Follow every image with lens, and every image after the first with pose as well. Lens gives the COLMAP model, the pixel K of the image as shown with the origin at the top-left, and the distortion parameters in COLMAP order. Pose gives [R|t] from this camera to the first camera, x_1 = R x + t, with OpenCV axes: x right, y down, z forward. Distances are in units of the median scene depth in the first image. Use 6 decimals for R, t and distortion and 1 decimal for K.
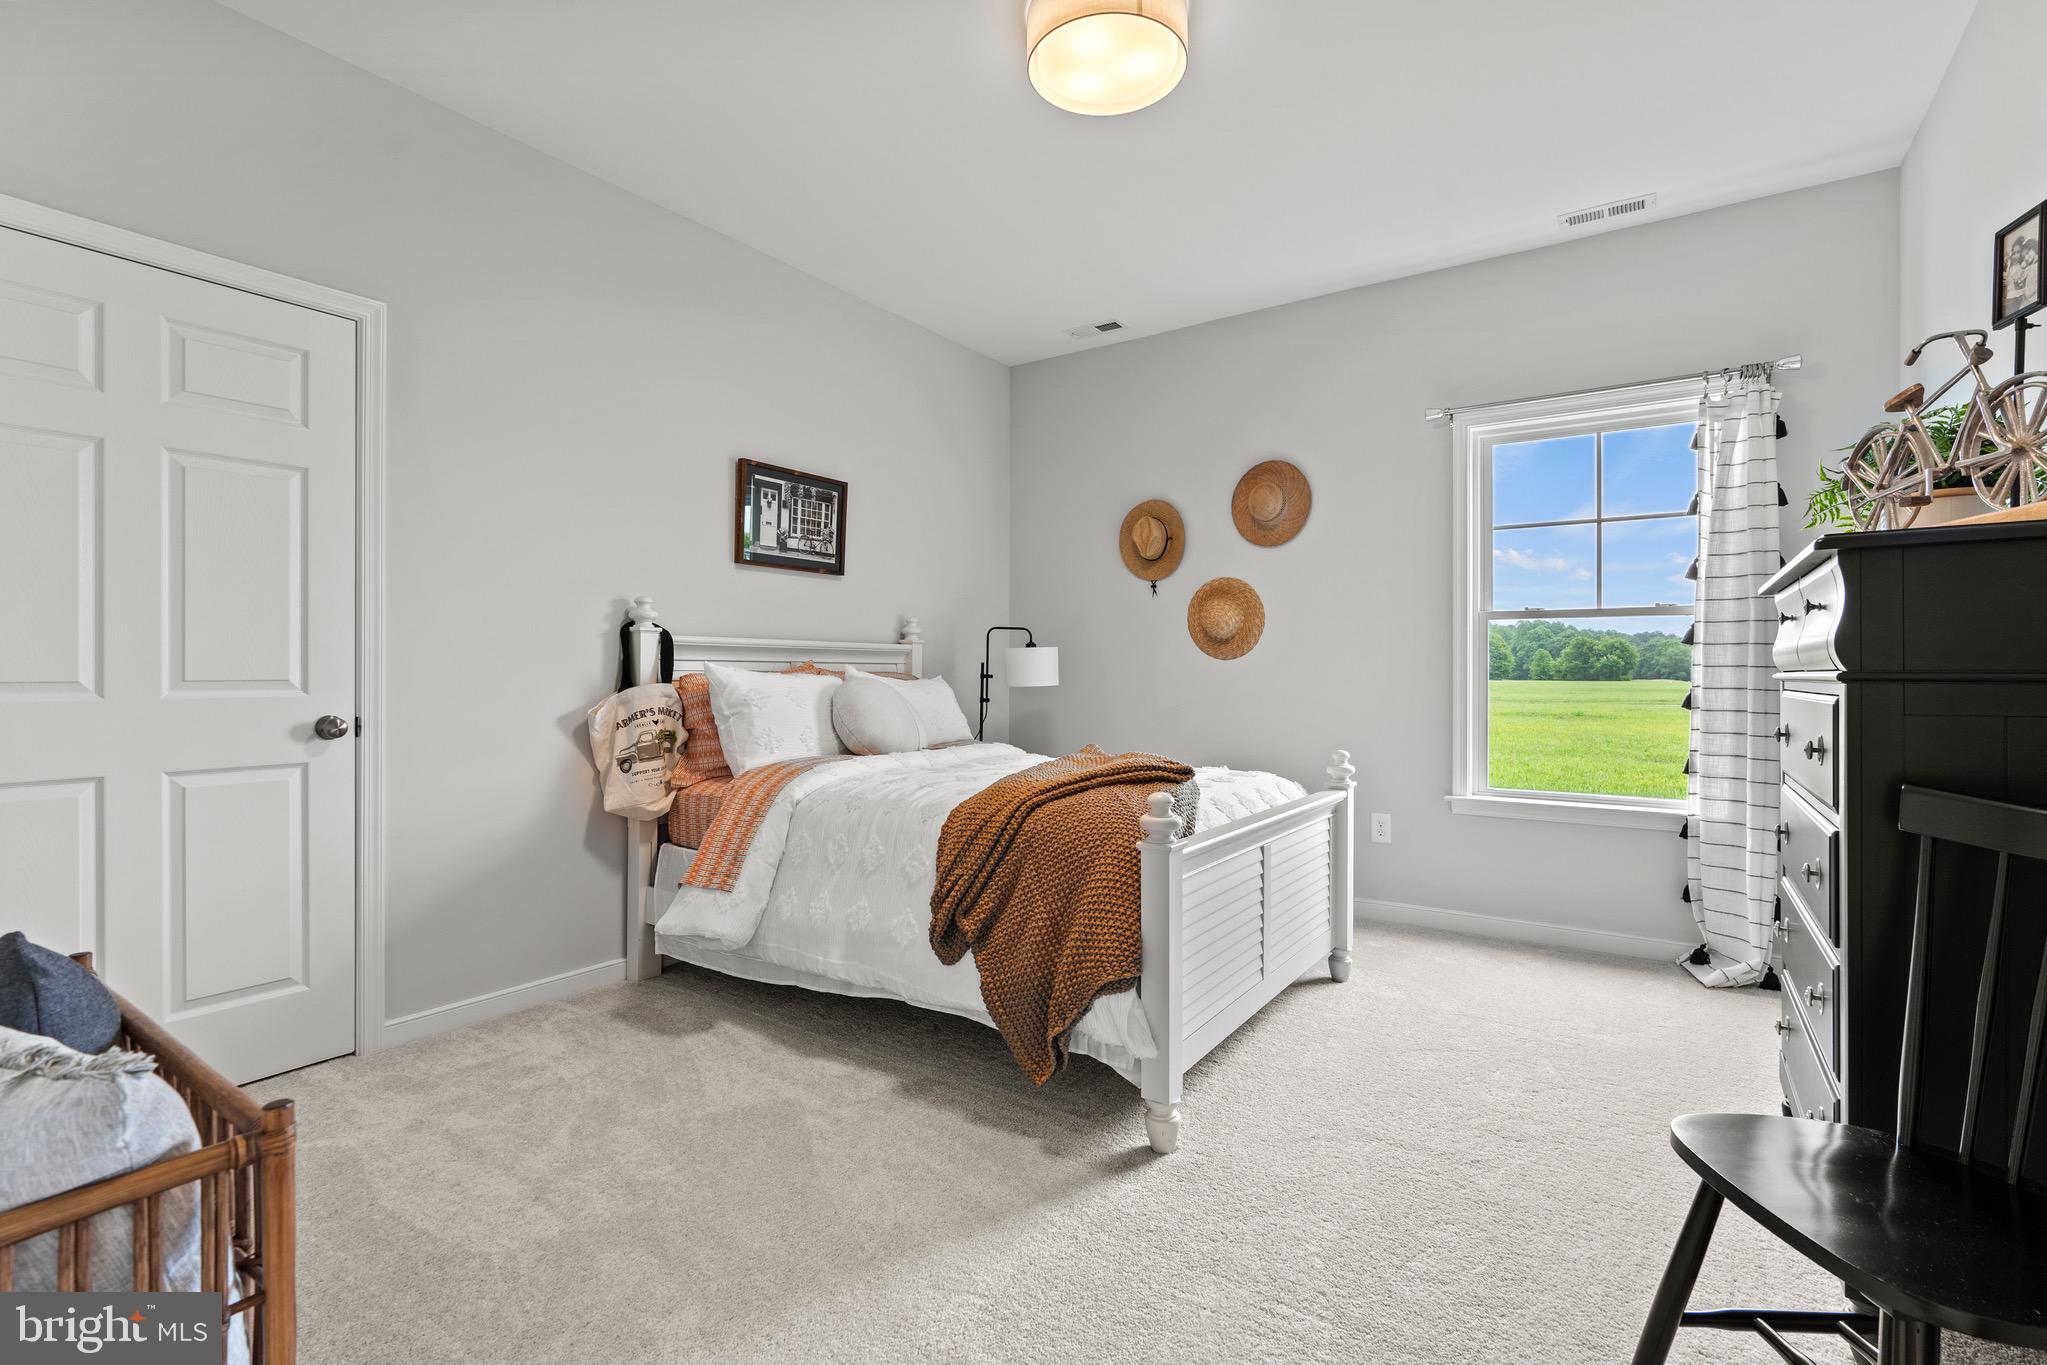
lens RADIAL K [[936.4, 0, 1015.9], [0, 936.4, 679.8], [0, 0, 1]] dist [-0.013341, 0.005599]
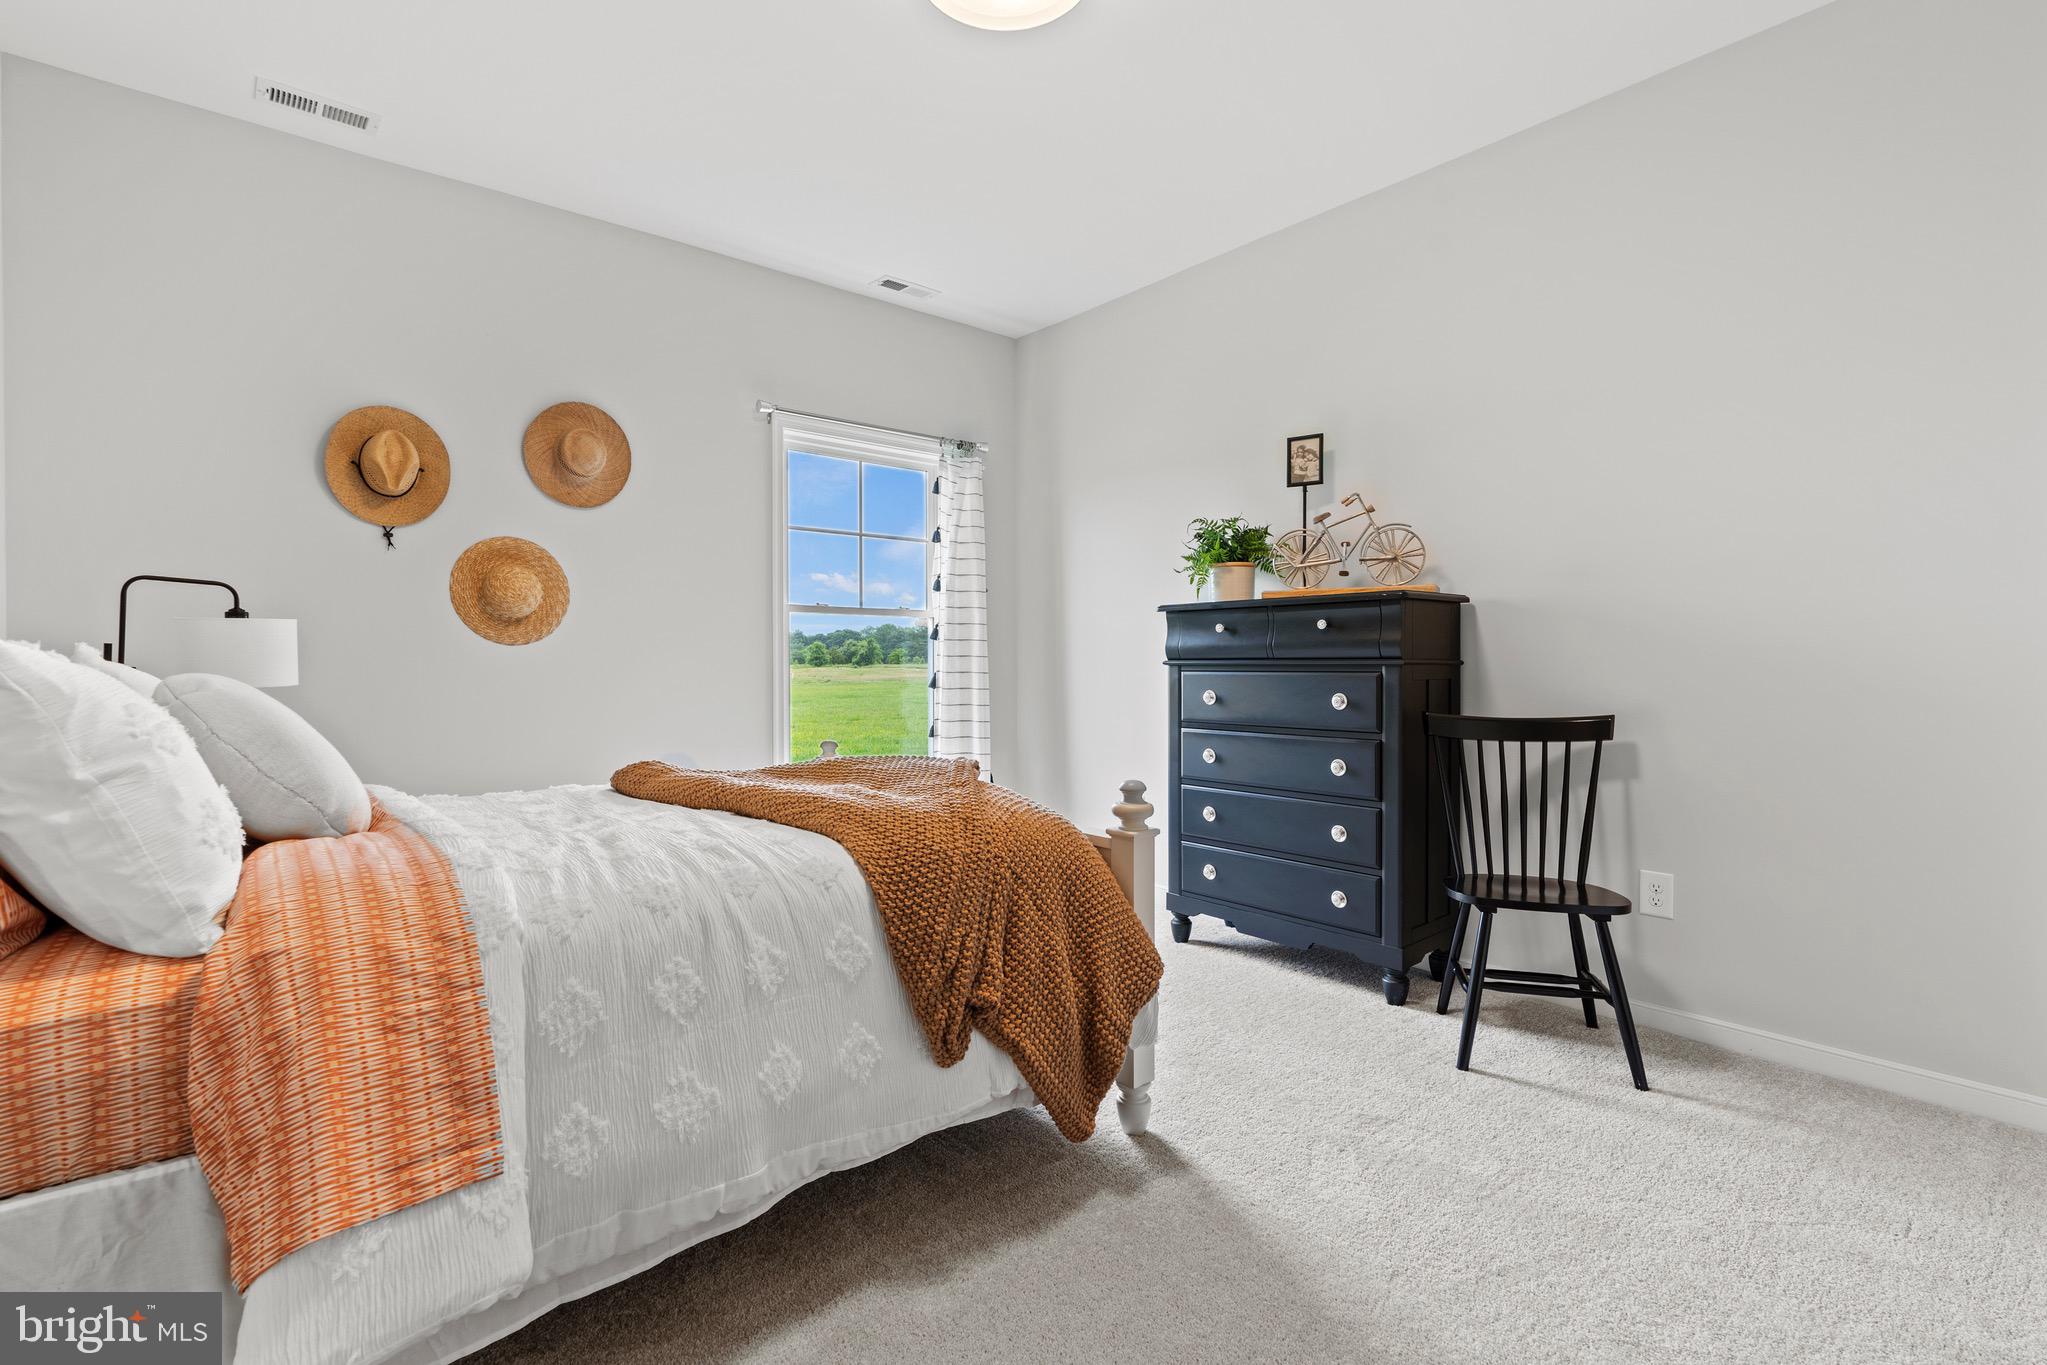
lens RADIAL K [[936.4, 0, 1007.4], [0, 936.4, 672.5], [0, 0, 1]] dist [-0.013341, 0.005599]
pose [[0.270854, -0.012720, 0.962536, -0.490090], [0.008739, 0.999904, 0.010754, -0.004525], [-0.962581, 0.005499, 0.270939, 0.495965]]
